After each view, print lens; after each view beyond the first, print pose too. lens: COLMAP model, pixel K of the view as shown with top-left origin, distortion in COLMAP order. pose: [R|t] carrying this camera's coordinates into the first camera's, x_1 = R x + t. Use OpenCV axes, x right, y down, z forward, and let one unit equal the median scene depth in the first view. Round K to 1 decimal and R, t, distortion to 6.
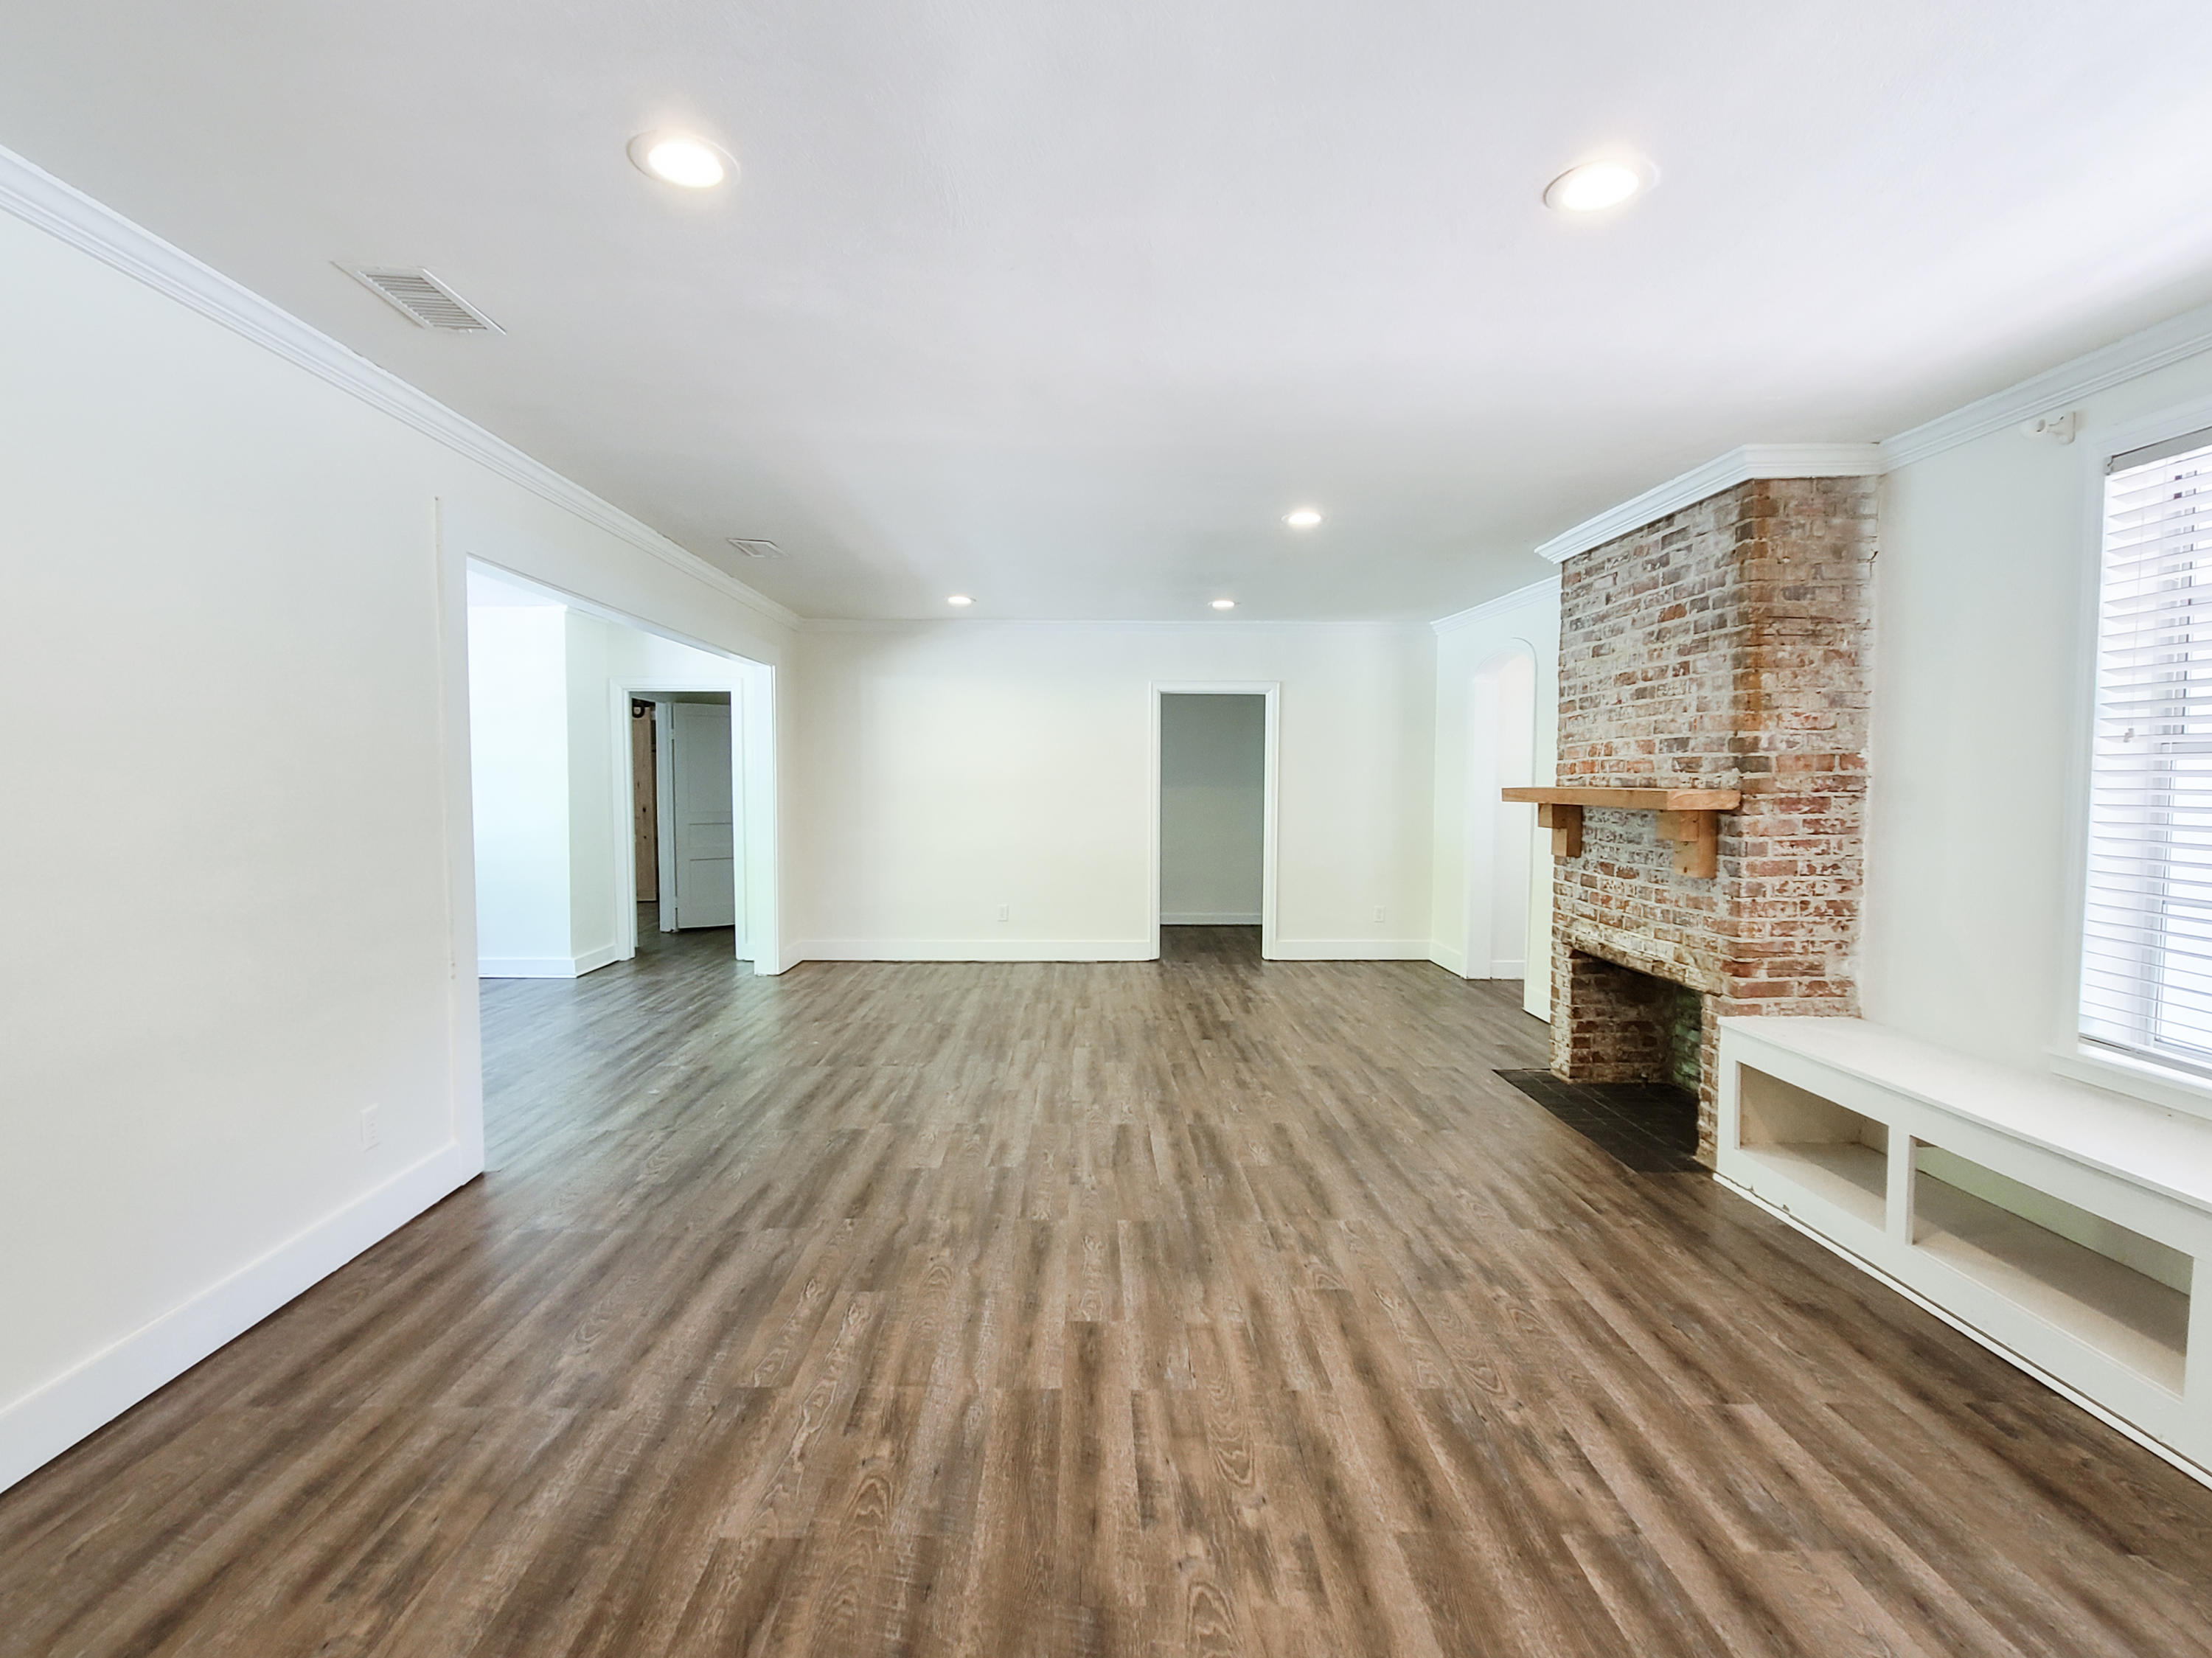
lens RADIAL K [[1073.3, 0, 1091.4], [0, 1073.3, 836.5], [0, 0, 1]] dist [0.012598, 0.000351]
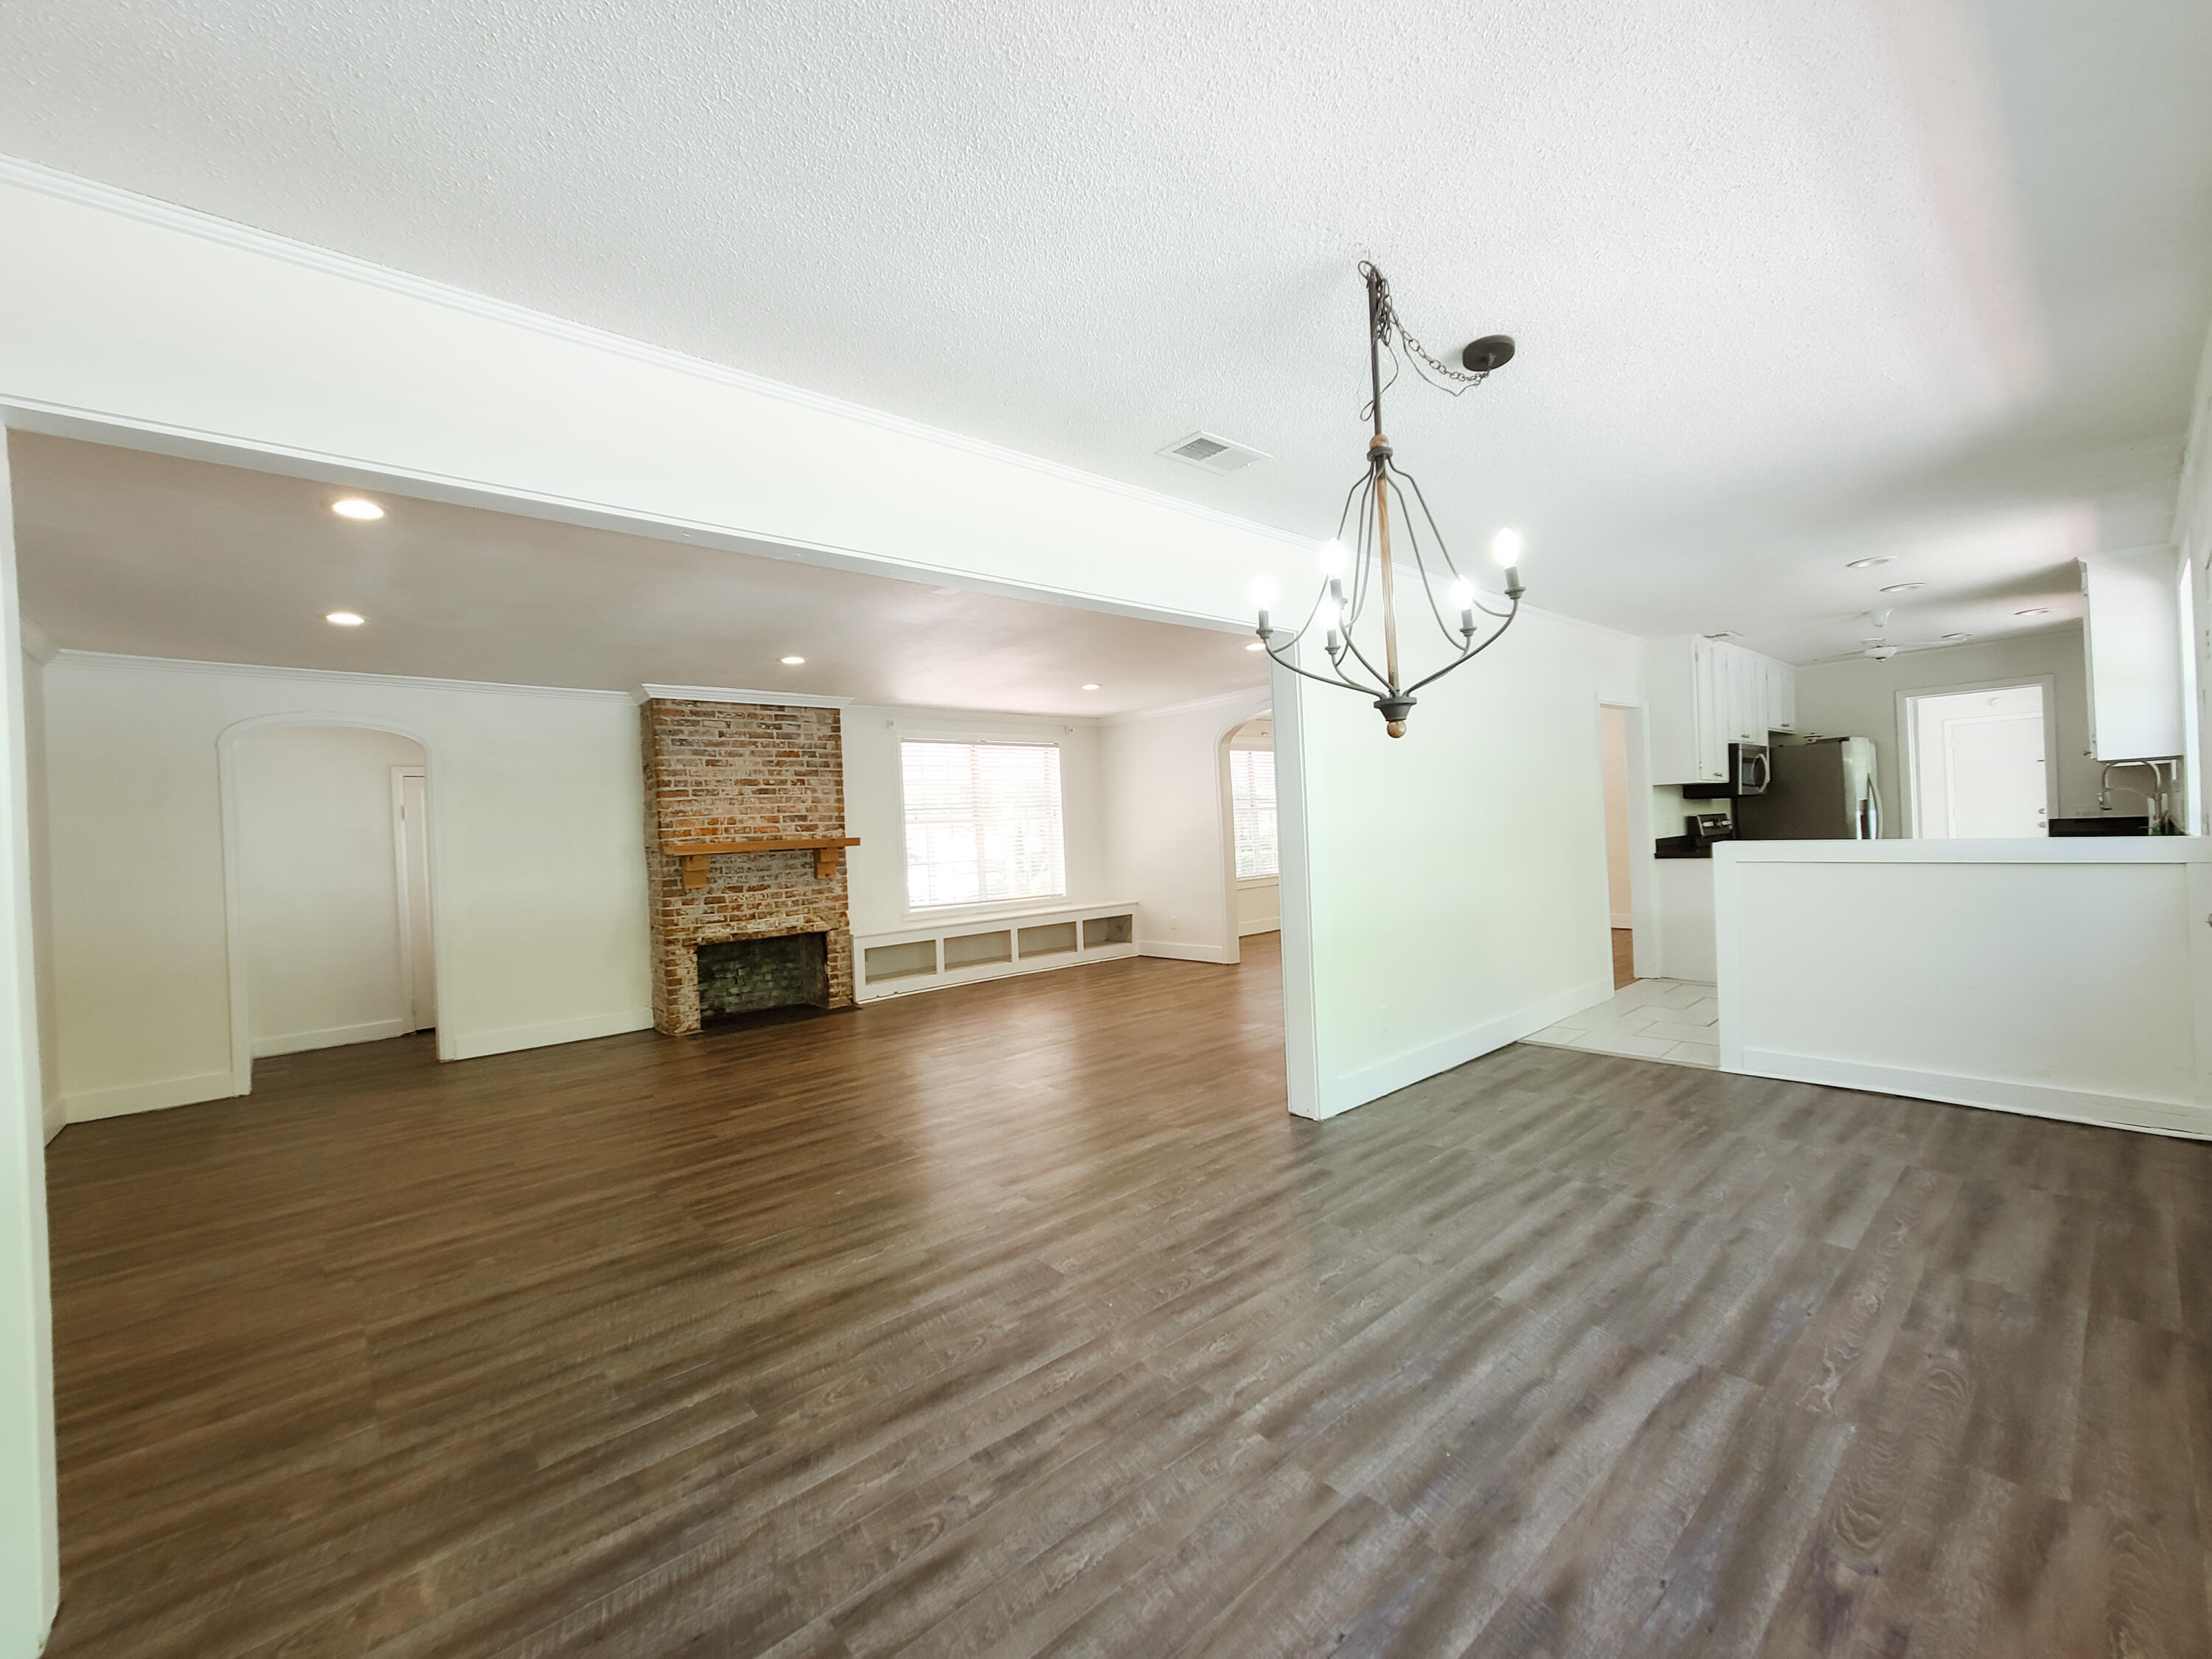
lens RADIAL K [[905.9, 0, 1090.9], [0, 905.9, 829.9], [0, 0, 1]] dist [-0.000833, 0.000589]
pose [[-0.645422, 0.027687, 0.763324, -1.102234], [0.087373, 0.995459, 0.037771, -0.076837], [-0.758812, 0.091072, -0.644911, 1.633203]]
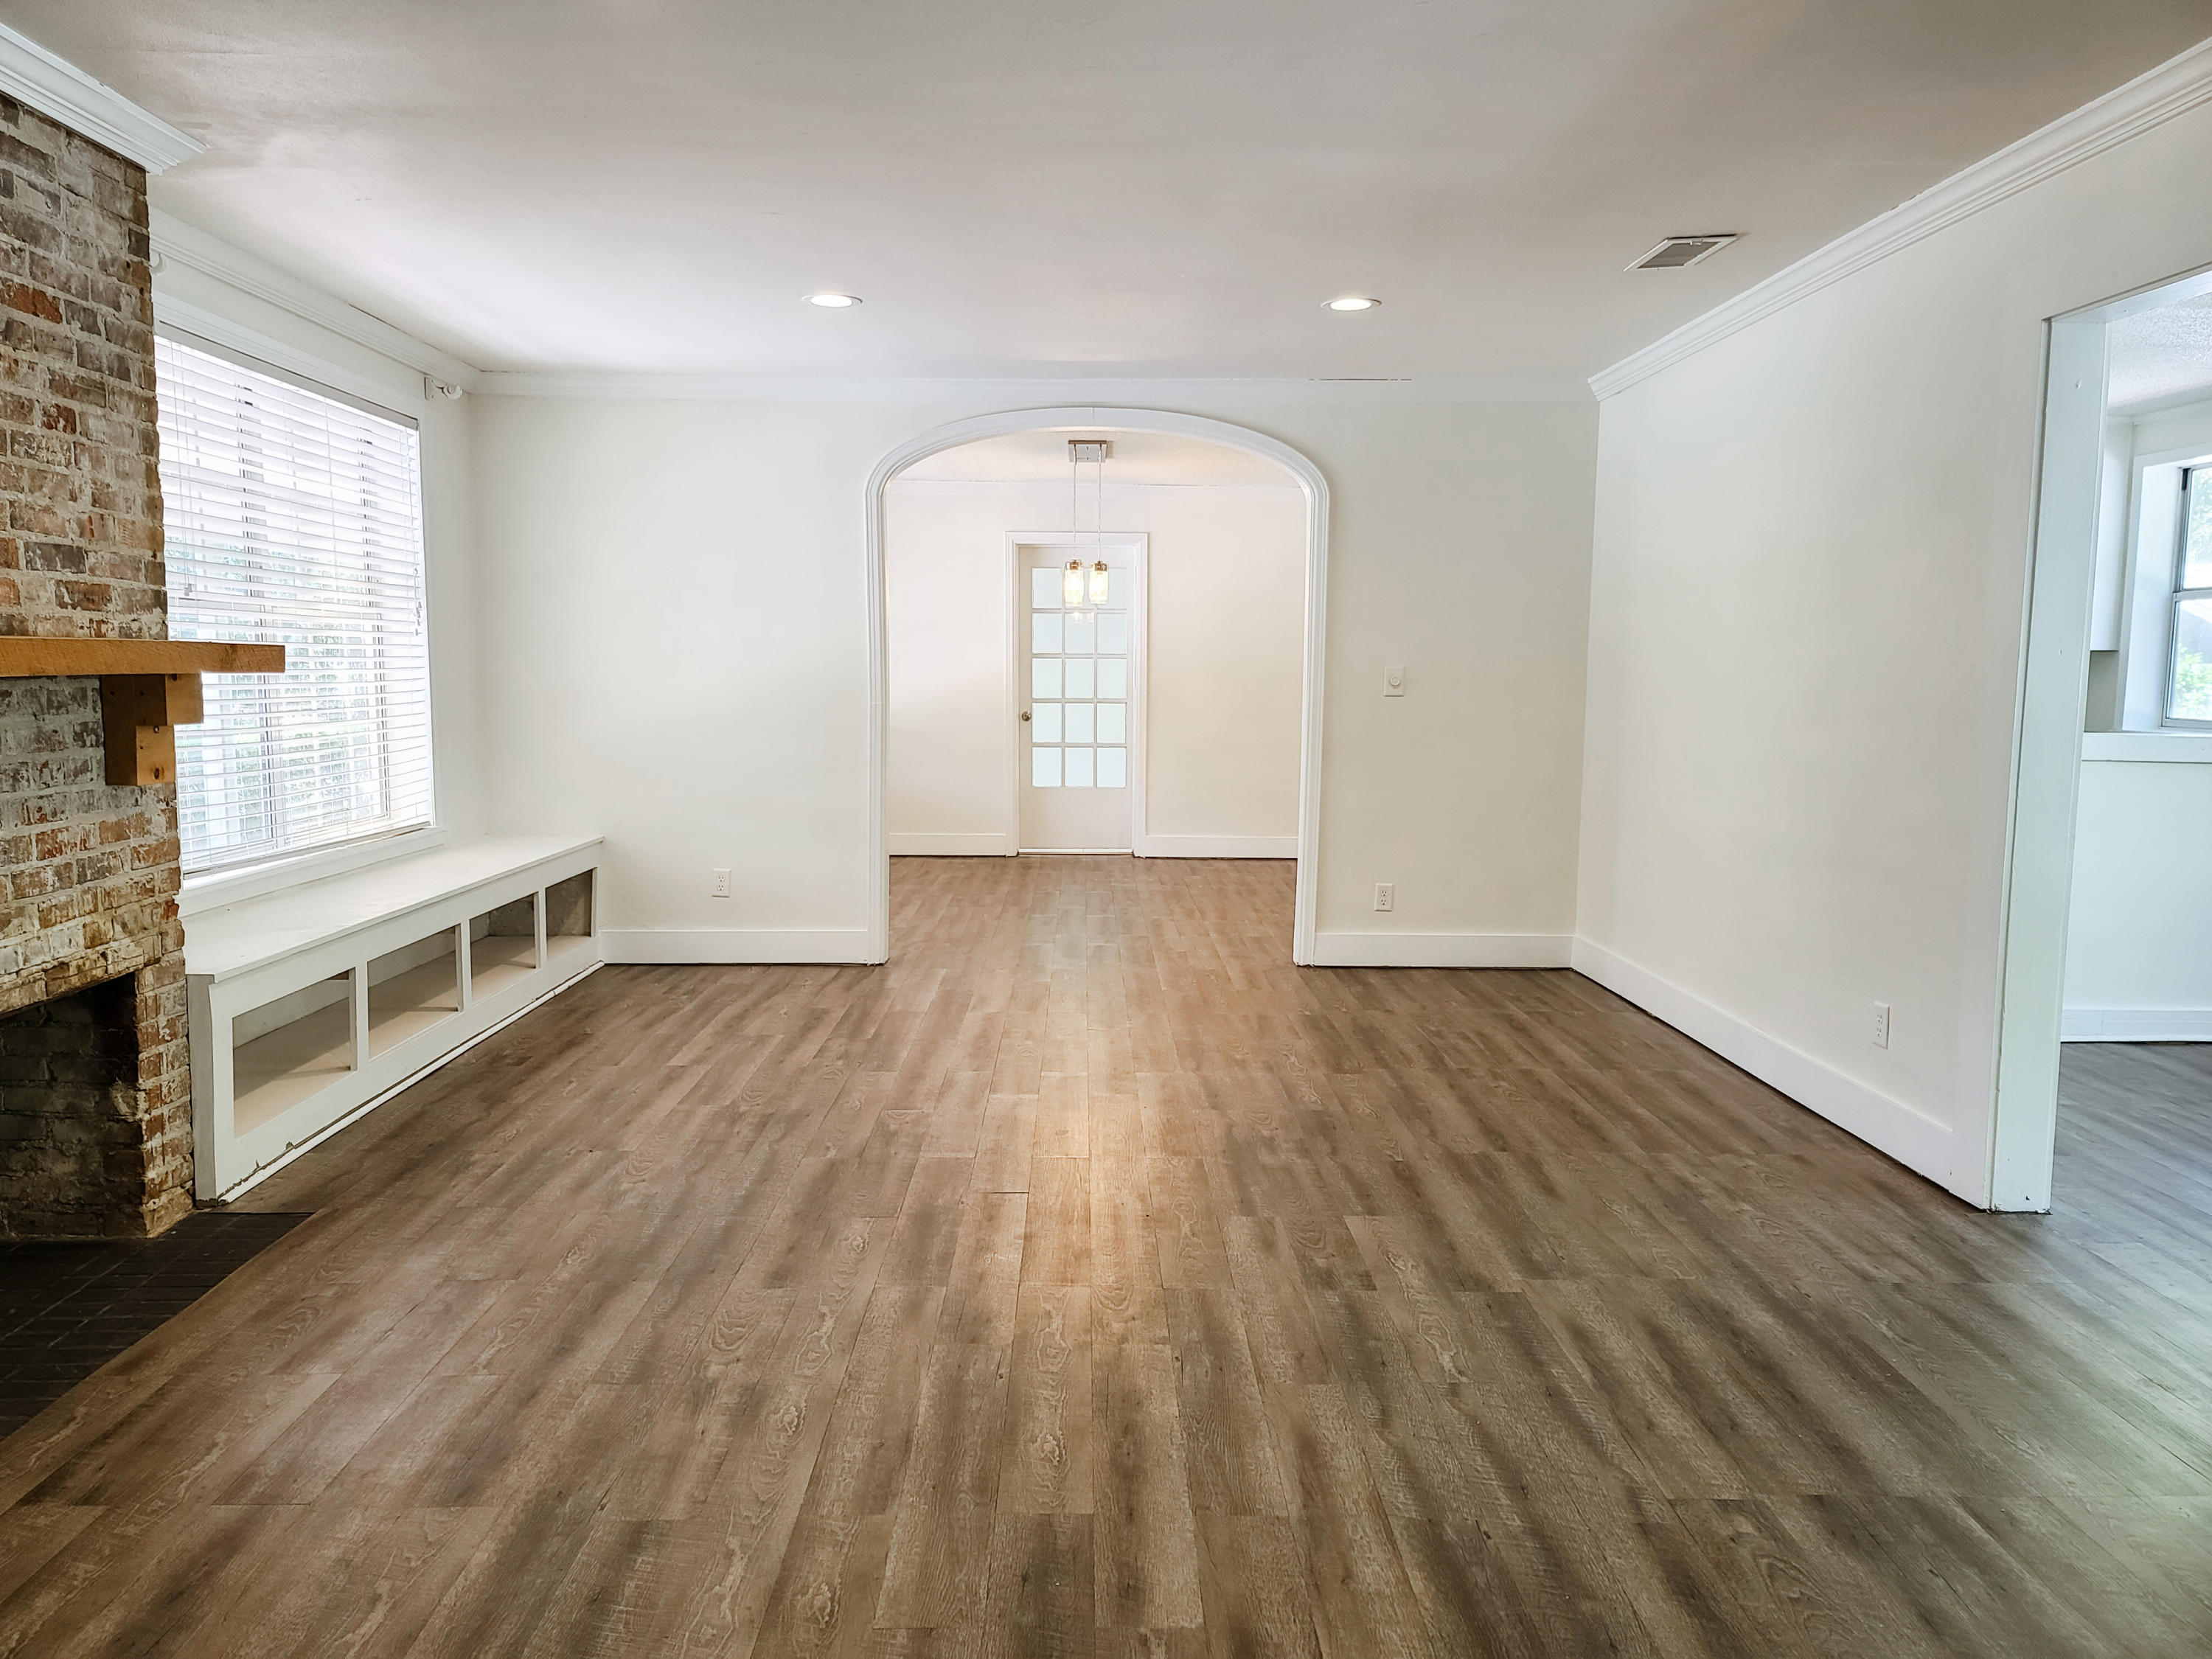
lens RADIAL K [[1616.7, 0, 1116.8], [0, 1616.7, 837.6], [0, 0, 1]] dist [0.070616, -0.054779]
pose [[-0.999802, -0.013011, -0.015026, 0.019533], [-0.015250, 0.986977, 0.160137, -0.083759], [0.012747, 0.160335, -0.986980, 1.785794]]
